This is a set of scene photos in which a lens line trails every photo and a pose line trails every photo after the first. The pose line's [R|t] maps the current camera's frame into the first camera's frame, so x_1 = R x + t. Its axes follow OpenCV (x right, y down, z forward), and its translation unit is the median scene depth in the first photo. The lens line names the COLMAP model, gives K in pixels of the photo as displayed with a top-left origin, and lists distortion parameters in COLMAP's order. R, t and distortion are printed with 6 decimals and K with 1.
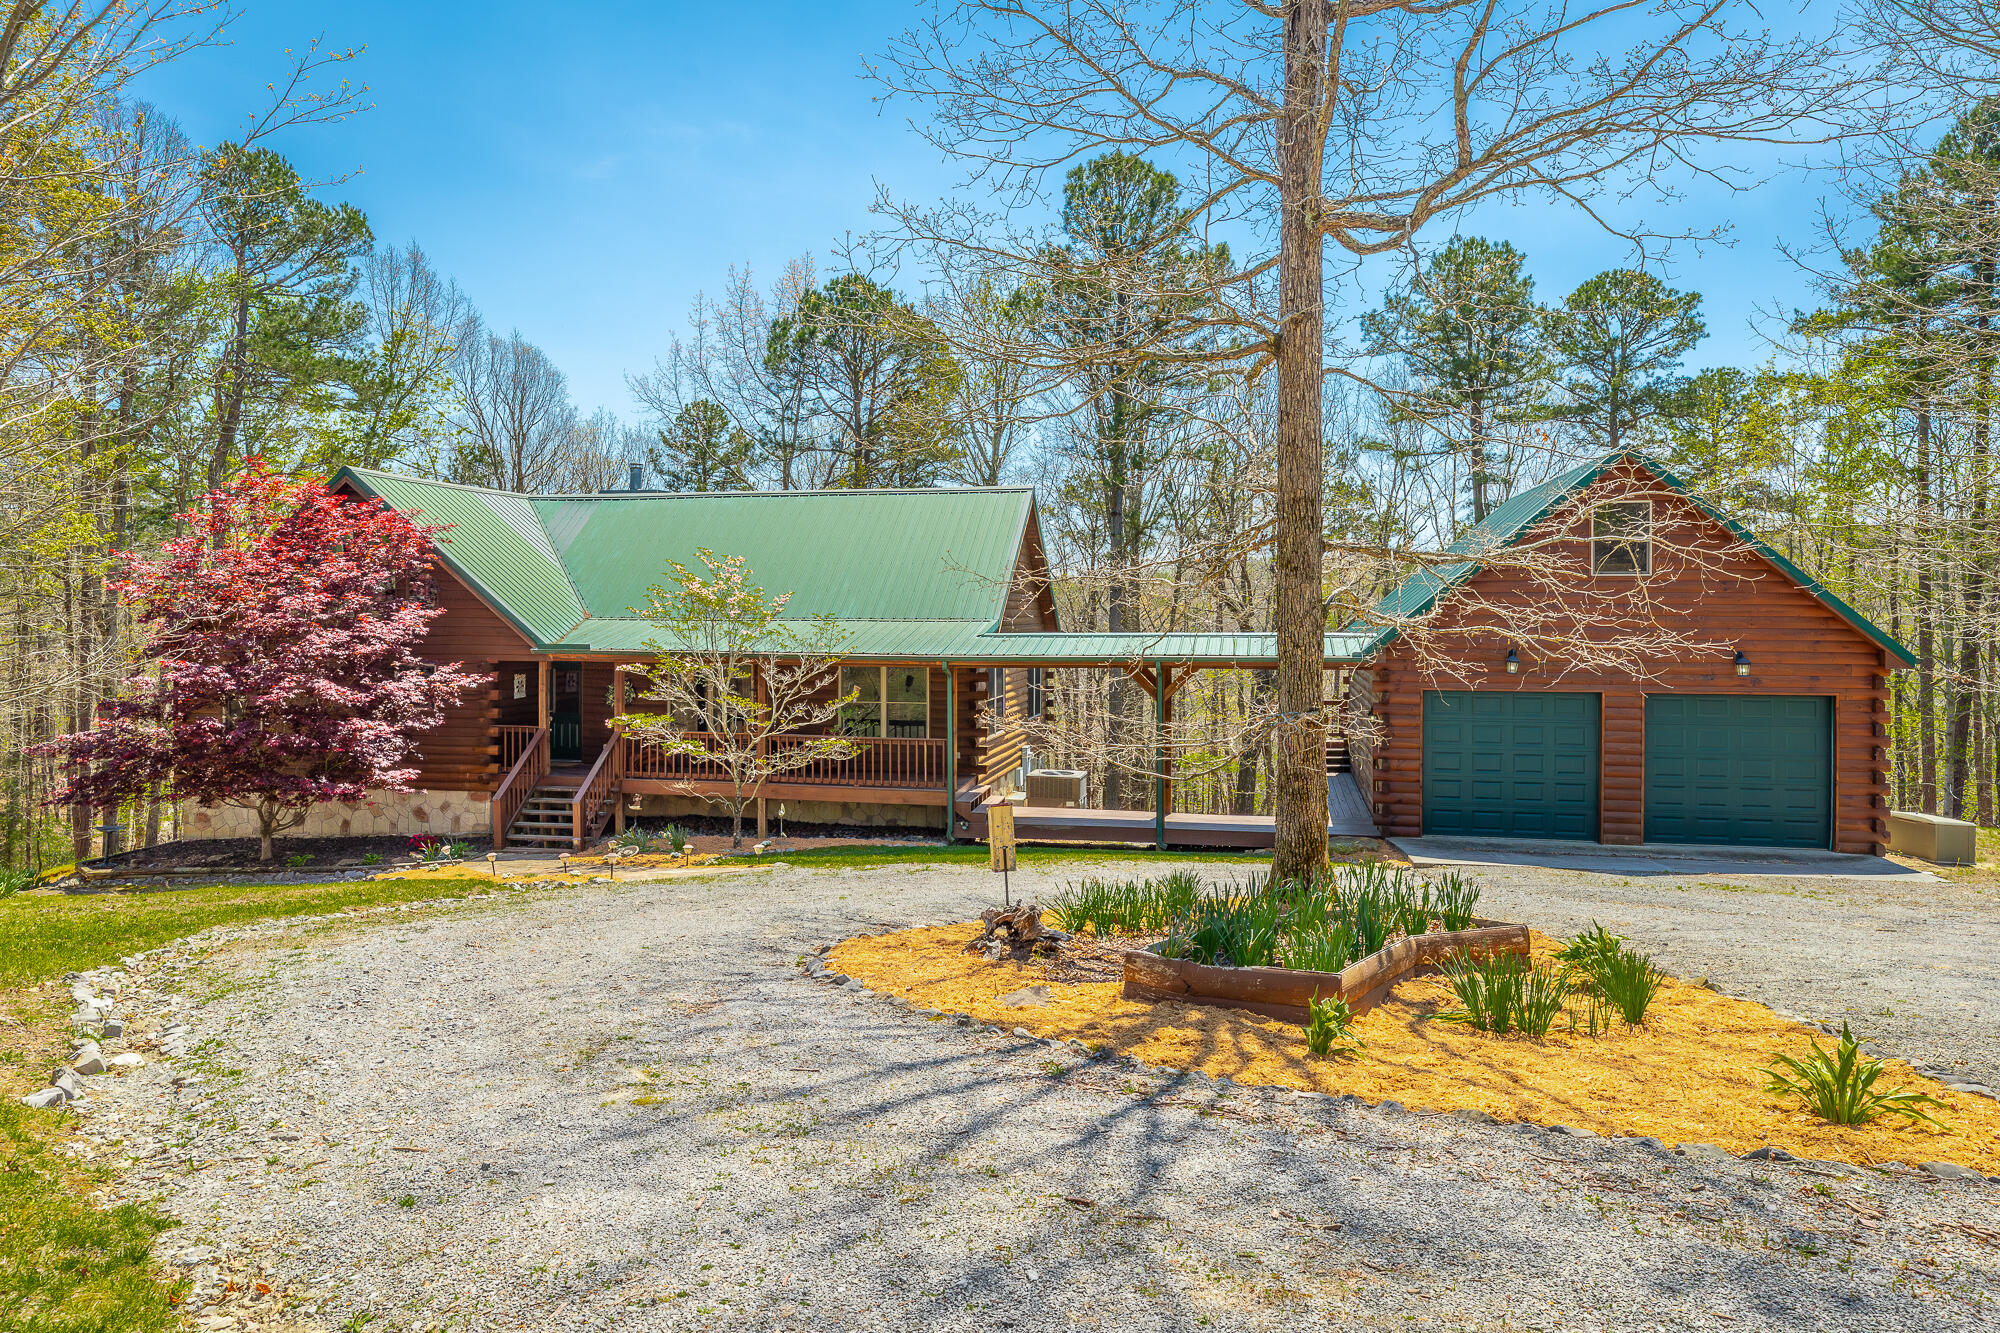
lens RADIAL K [[1291.0, 0, 988.9], [0, 1291.0, 599.4], [0, 0, 1]] dist [0.000749, 0.006192]
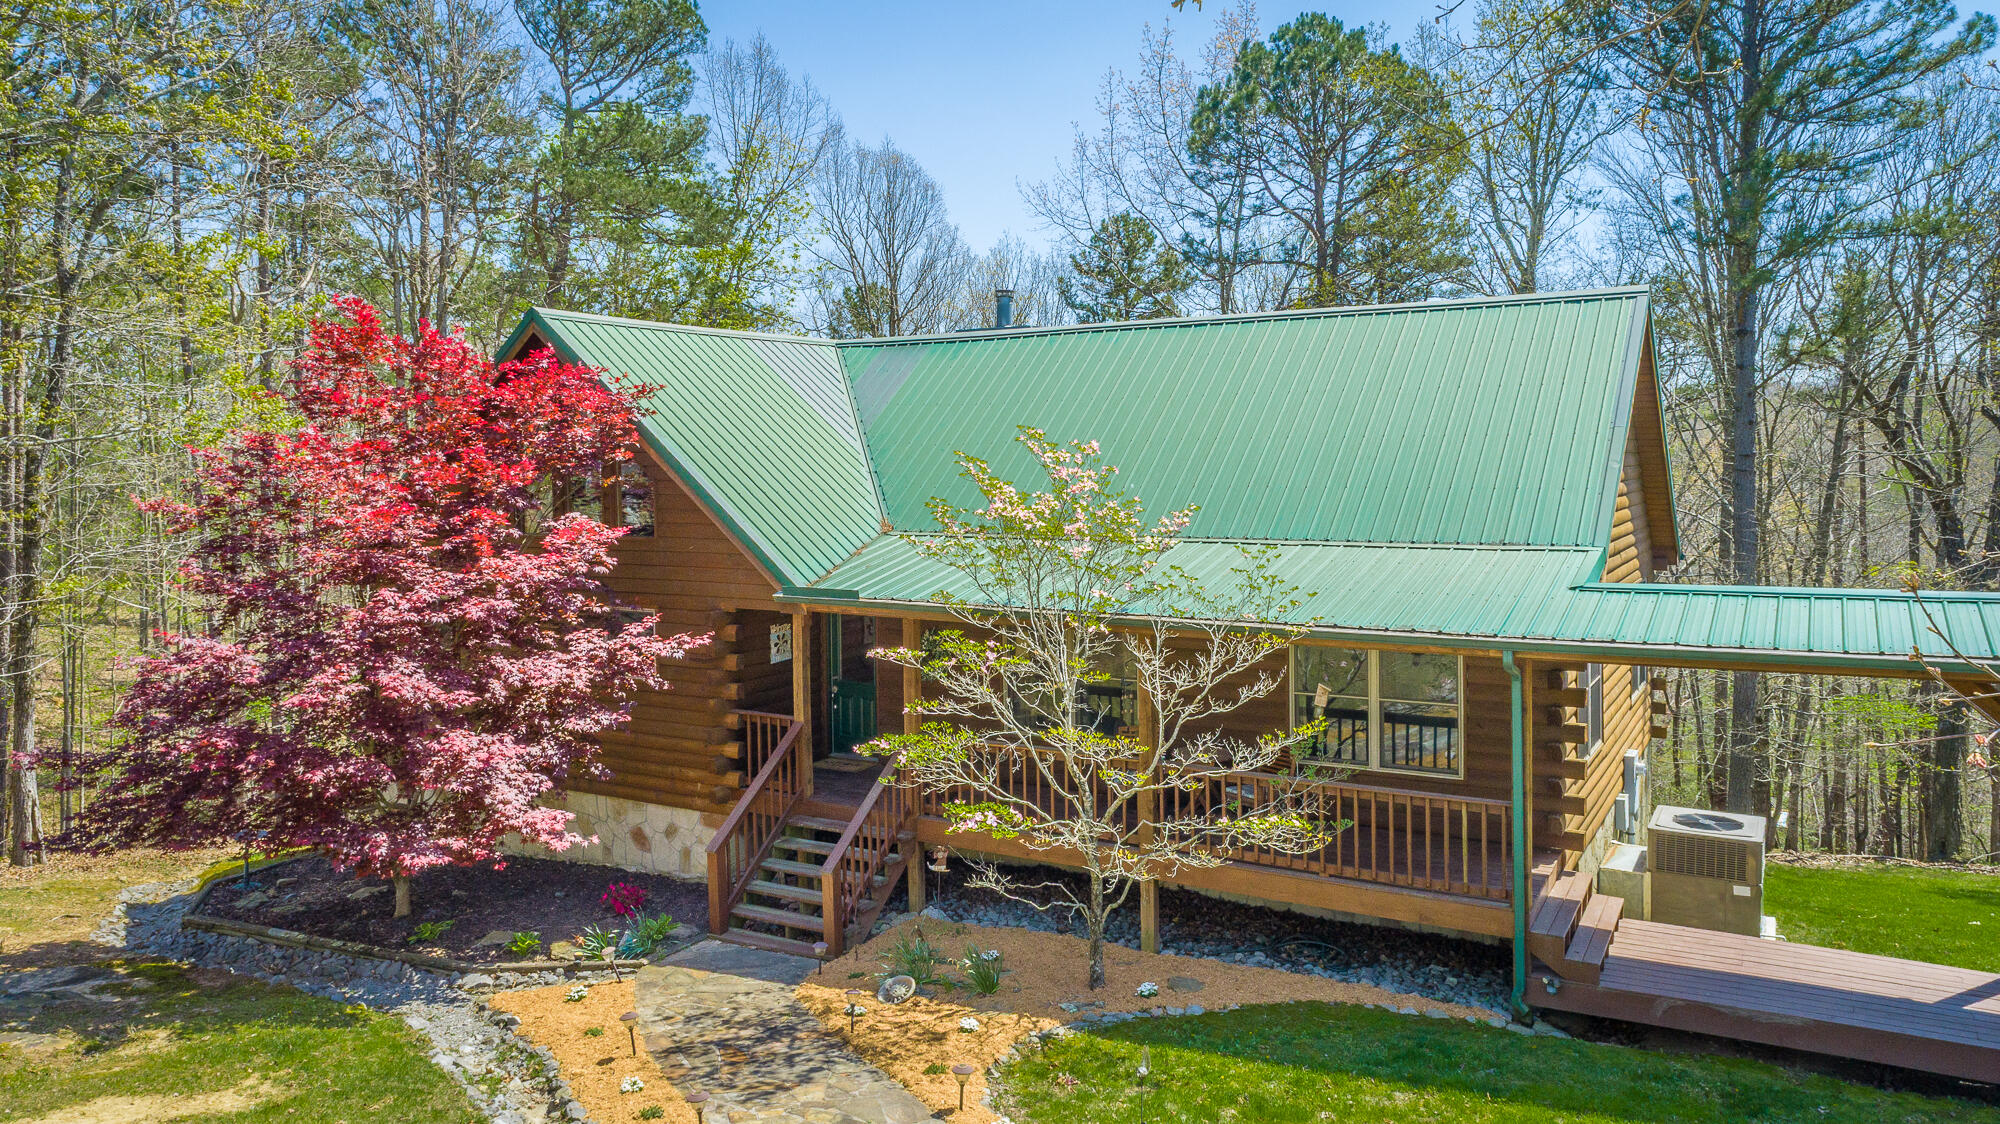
lens RADIAL K [[1347.2, 0, 1018.5], [0, 1347.2, 465.7], [0, 0, 1]] dist [-0.016168, 0.011678]
pose [[0.947787, -0.010434, -0.318734, -0.043127], [0.016436, 0.999735, 0.016144, -0.029398], [0.318481, -0.020540, 0.947707, 0.431935]]
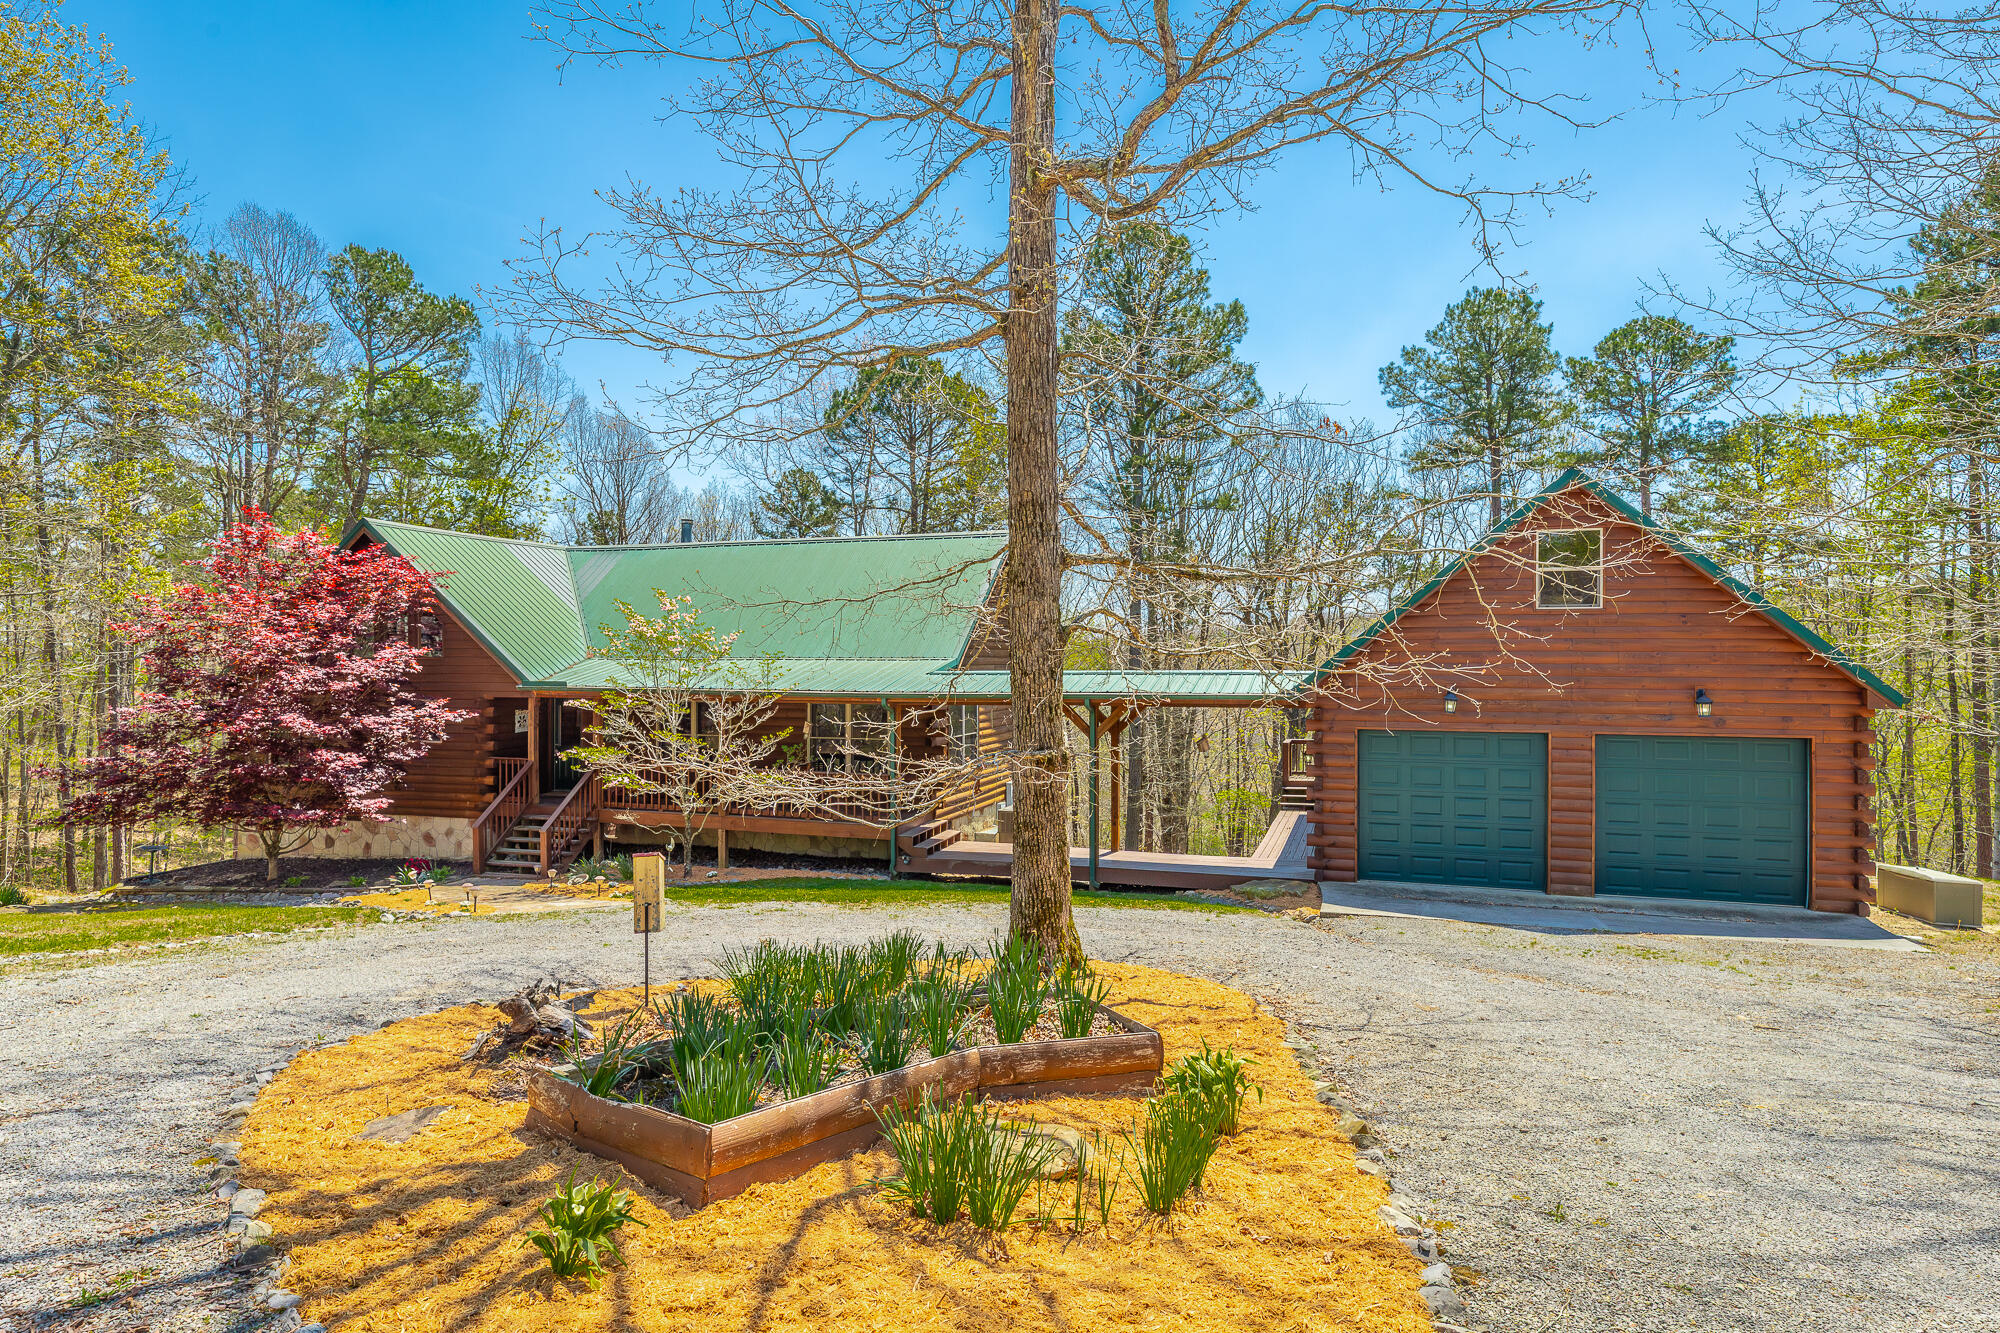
lens RADIAL K [[1121.7, 0, 1000.8], [0, 1121.7, 646.8], [0, 0, 1]] dist [0.008181, -0.003520]
pose [[0.993689, -0.001899, -0.112152, 0.144396], [0.001498, 0.999992, -0.003659, 0.009815], [0.112158, 0.003468, 0.993684, 0.120330]]
